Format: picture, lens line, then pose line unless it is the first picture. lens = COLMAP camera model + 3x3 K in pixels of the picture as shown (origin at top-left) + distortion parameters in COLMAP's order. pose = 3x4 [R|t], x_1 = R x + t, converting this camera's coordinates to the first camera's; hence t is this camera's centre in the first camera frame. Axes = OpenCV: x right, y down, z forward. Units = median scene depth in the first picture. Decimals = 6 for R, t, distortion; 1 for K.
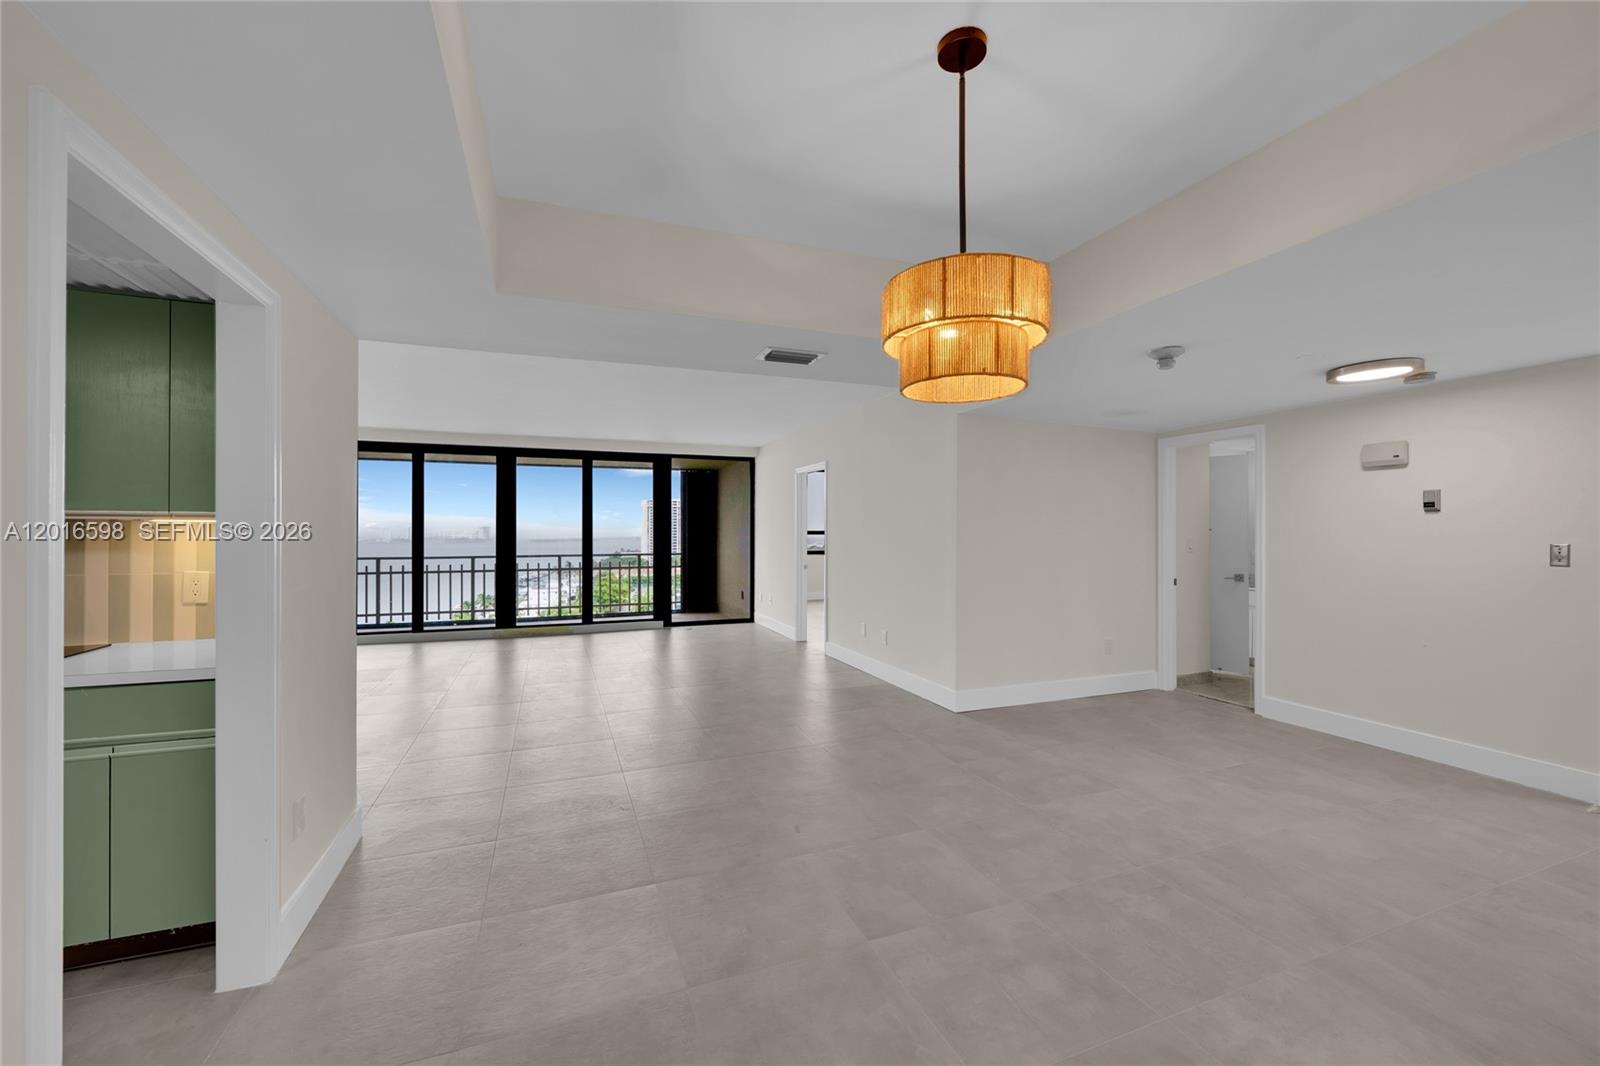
lens RADIAL K [[633.0, 0, 800.0], [0, 633.0, 533.0], [0, 0, 1]] dist [0.000087, 0.000421]
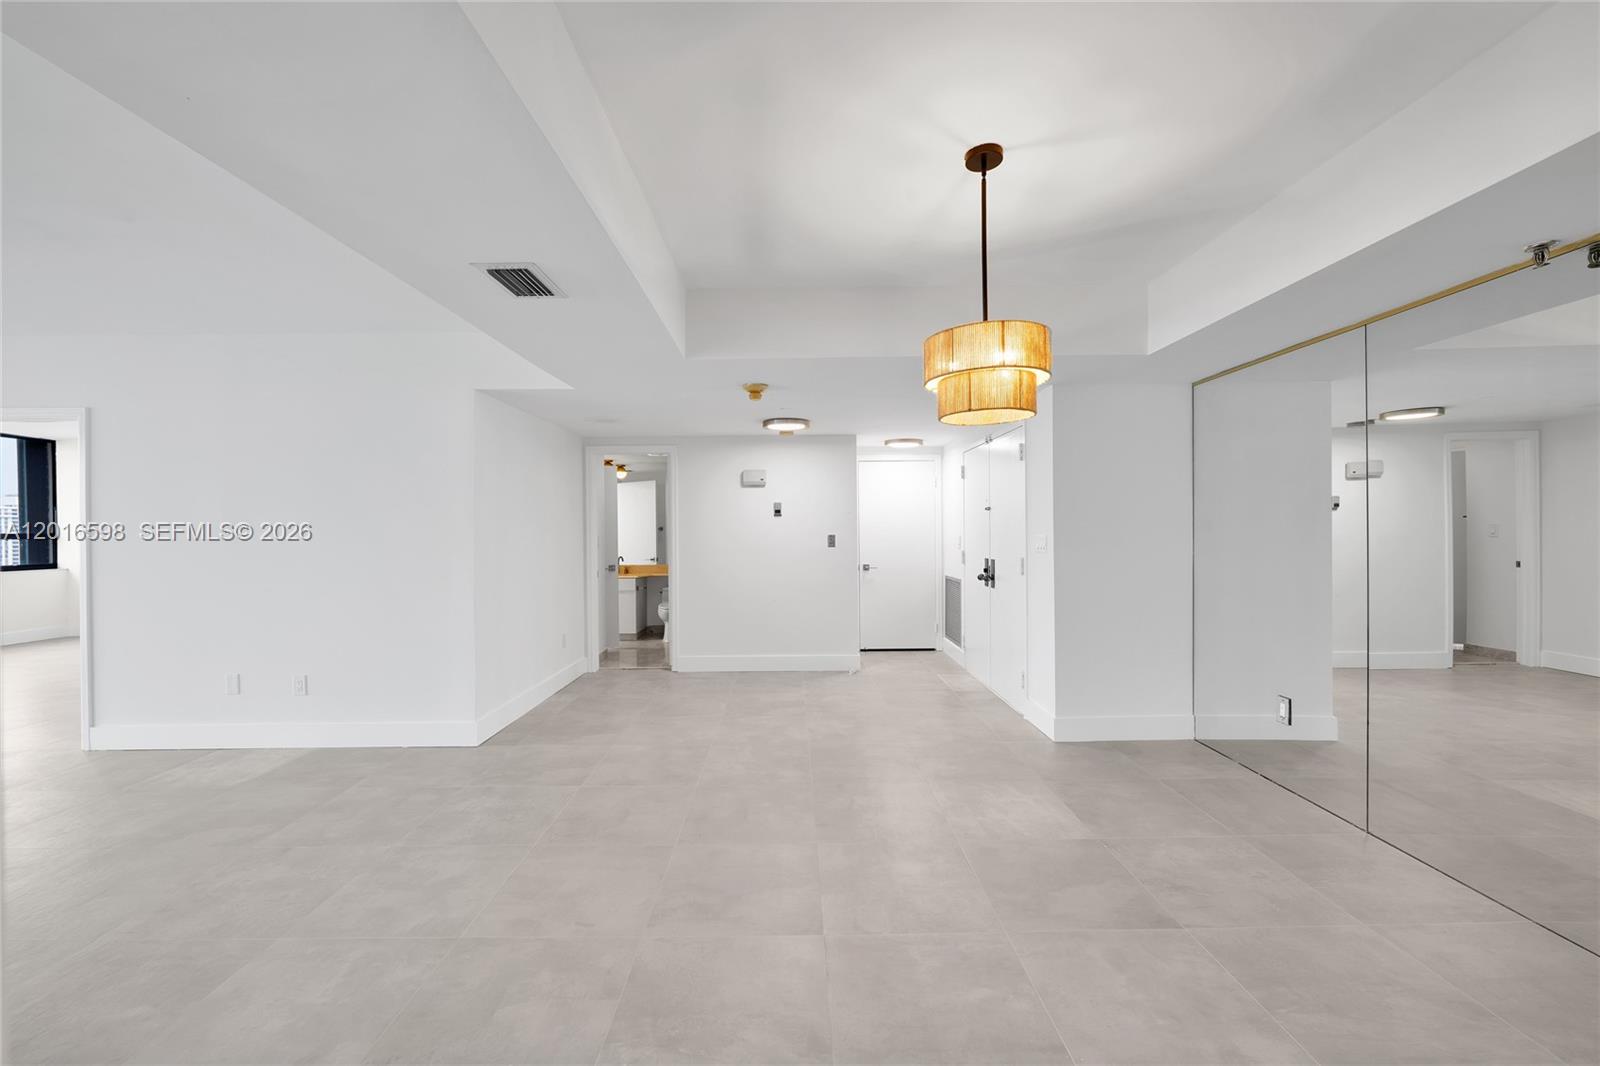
lens RADIAL K [[633.0, 0, 800.0], [0, 633.0, 533.0], [0, 0, 1]] dist [0.000087, 0.000421]
pose [[0.354770, -0.009950, 0.934901, -0.463281], [0.006113, 0.999947, 0.008322, -0.003376], [-0.934934, 0.002763, 0.354811, 0.367076]]
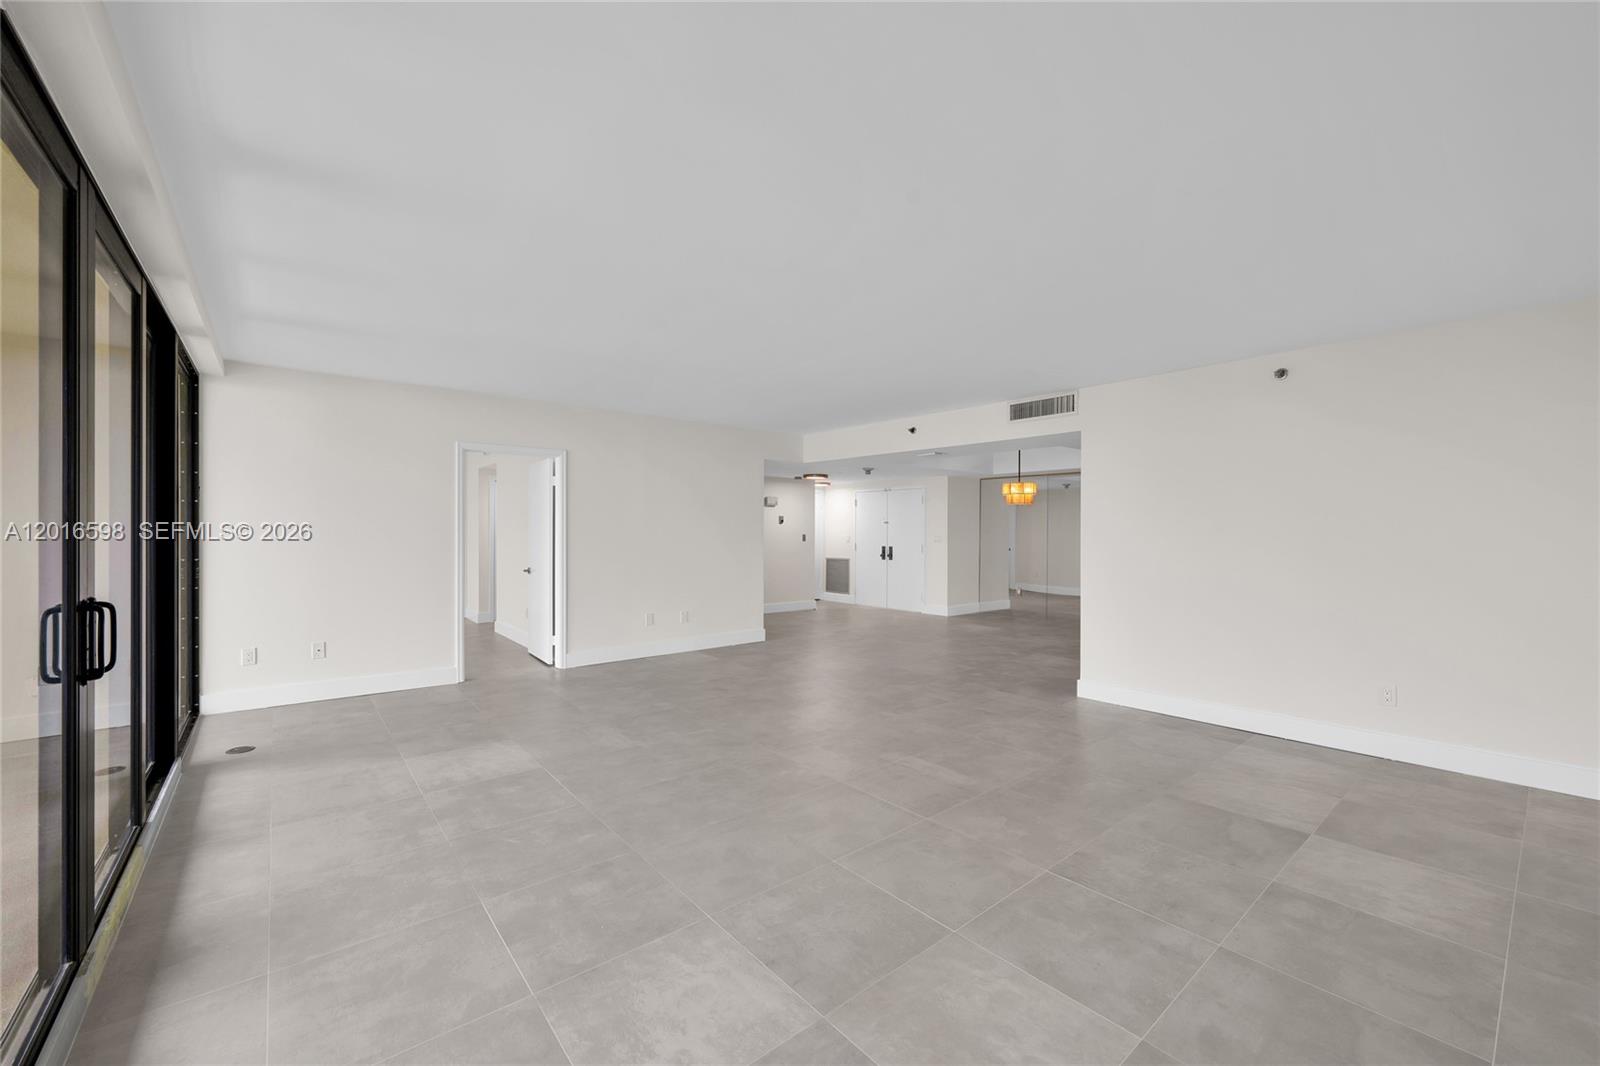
lens RADIAL K [[633.0, 0, 800.0], [0, 633.0, 533.0], [0, 0, 1]] dist [0.000087, 0.000421]
pose [[-0.311681, -0.013183, 0.950095, -1.613929], [-0.015981, 0.999835, 0.008631, -0.016454], [-0.950052, -0.012494, -0.311840, 1.727170]]
